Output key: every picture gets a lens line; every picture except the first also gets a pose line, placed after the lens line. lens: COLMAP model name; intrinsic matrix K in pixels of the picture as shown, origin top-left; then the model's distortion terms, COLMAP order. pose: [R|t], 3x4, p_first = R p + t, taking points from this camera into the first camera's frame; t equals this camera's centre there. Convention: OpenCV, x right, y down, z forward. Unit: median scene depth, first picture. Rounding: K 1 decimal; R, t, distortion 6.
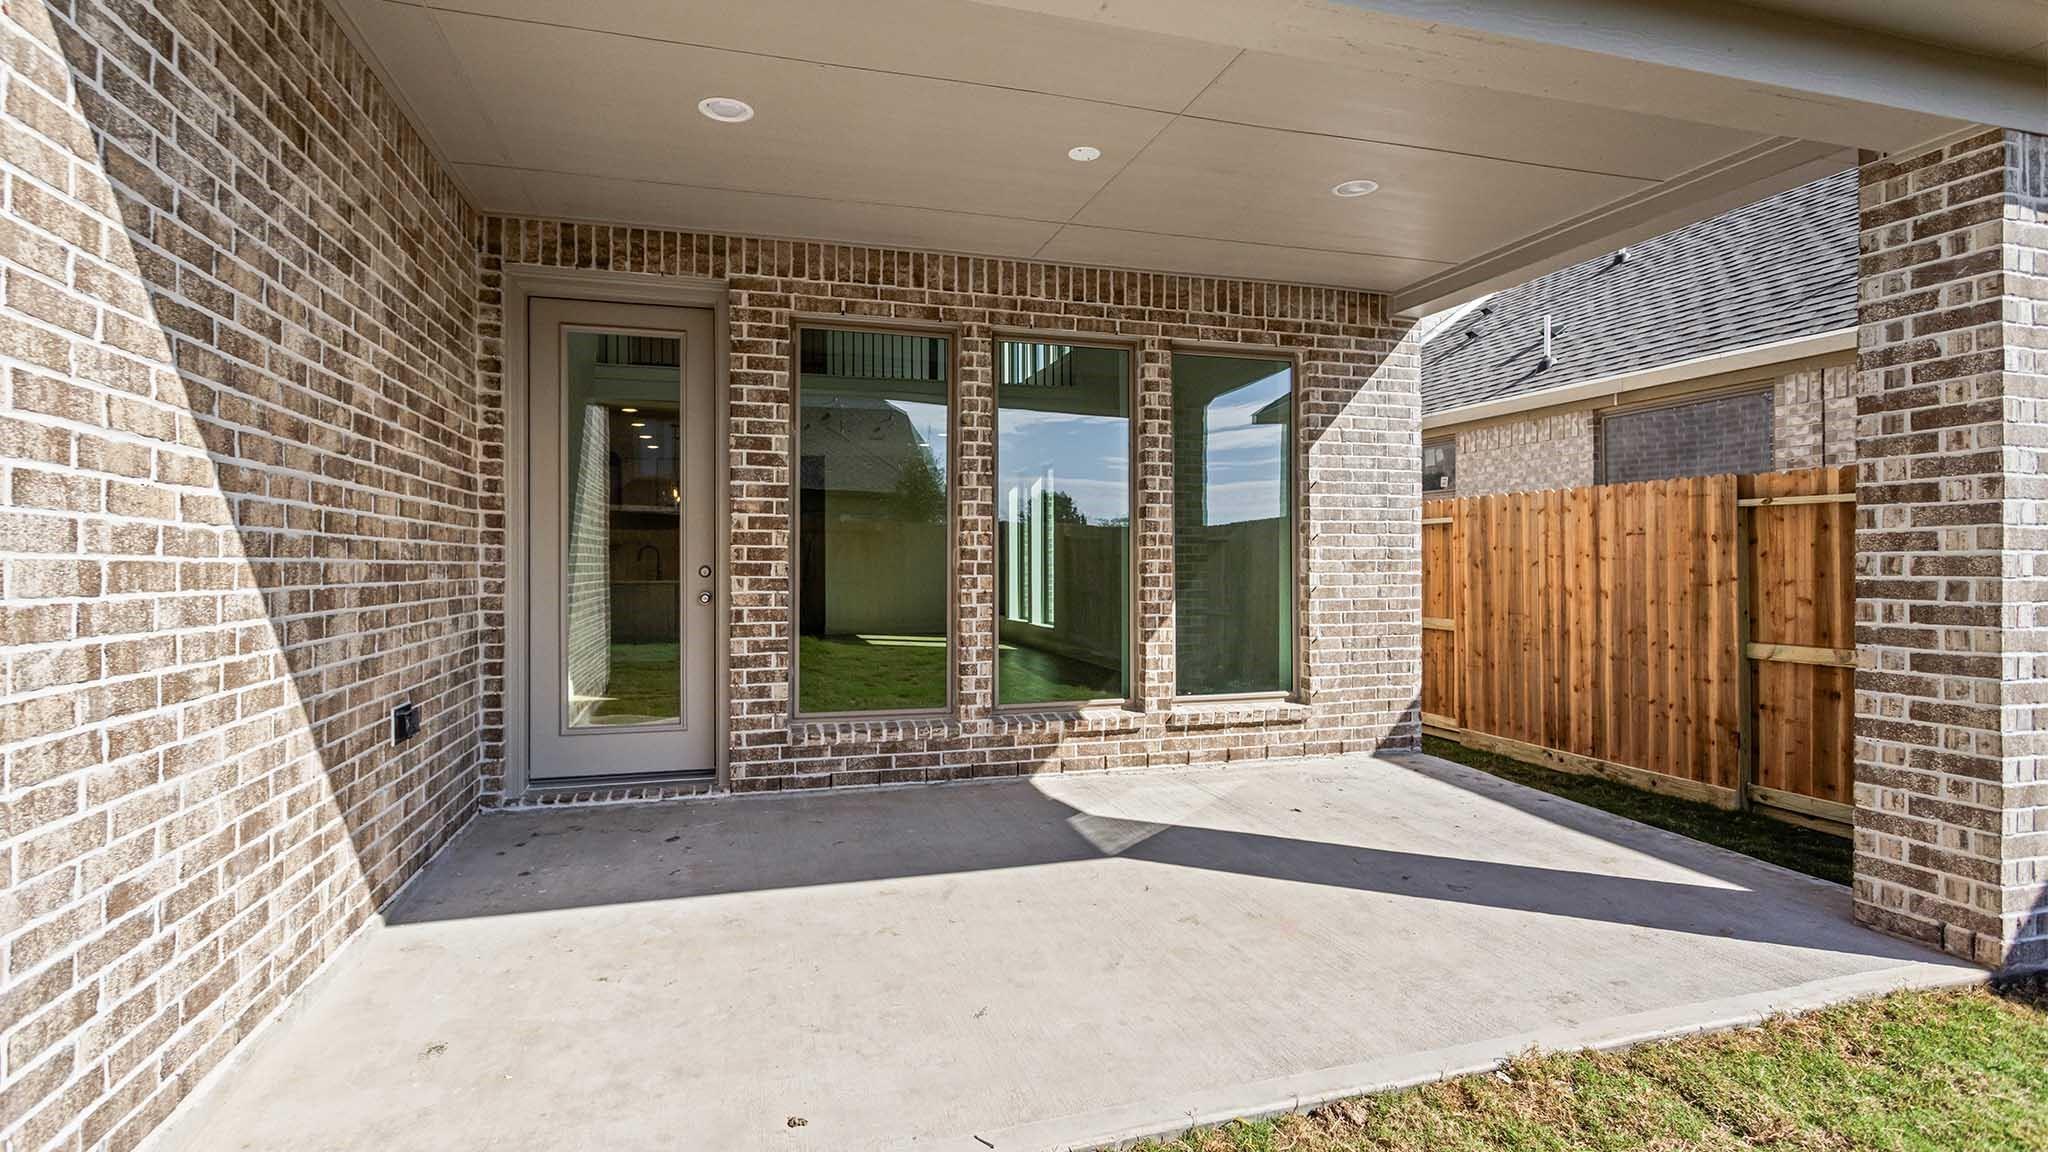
lens RADIAL K [[971.7, 0, 1019.2], [0, 971.7, 562.2], [0, 0, 1]] dist [-0.001493, 0.000252]
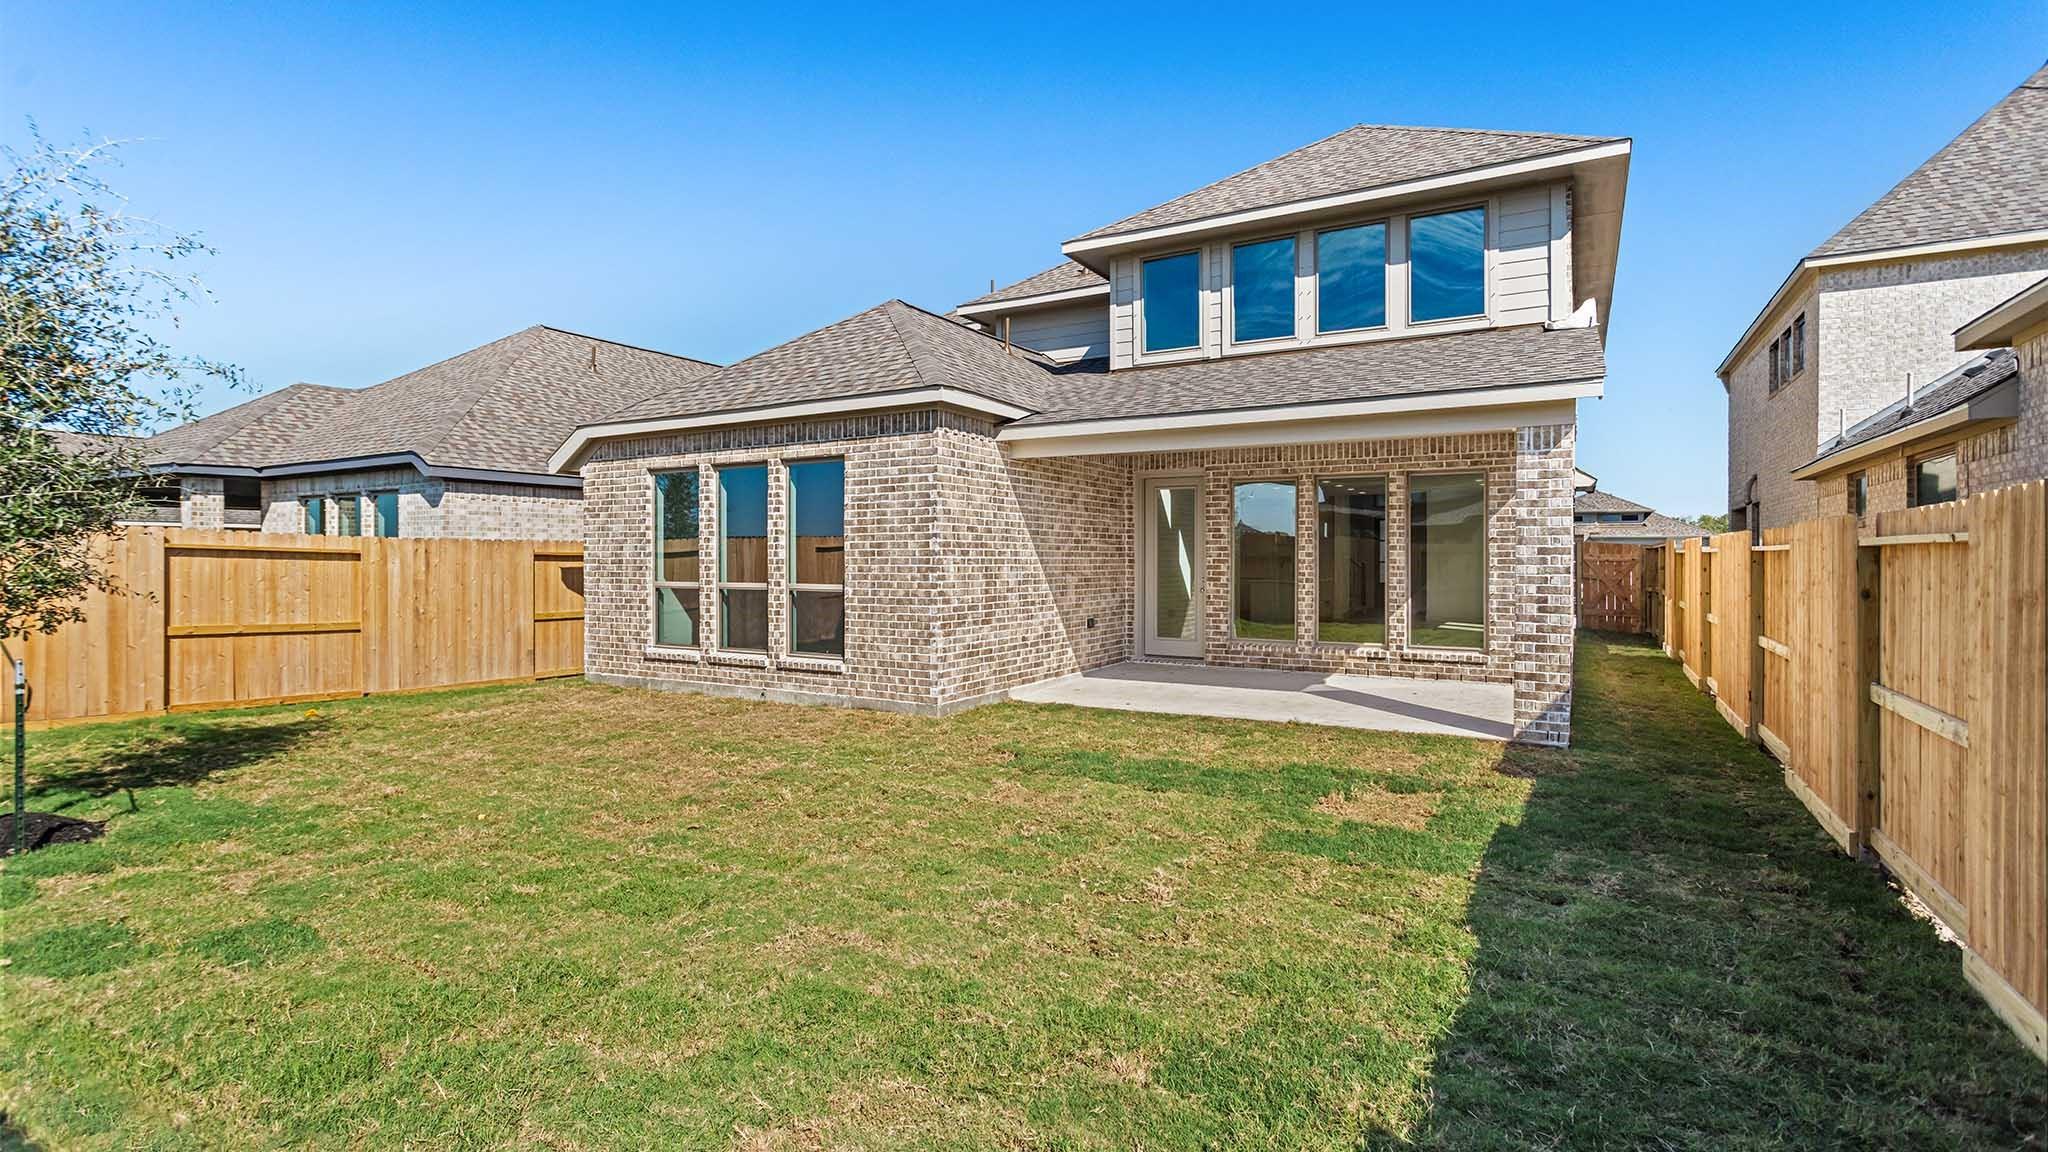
lens RADIAL K [[971.7, 0, 1022.6], [0, 971.7, 565.1], [0, 0, 1]] dist [-0.001493, 0.000252]
pose [[0.688867, 0.008527, -0.724837, 1.201956], [-0.000585, 0.999937, 0.011208, -0.056714], [0.724887, -0.007297, 0.688829, -1.101196]]
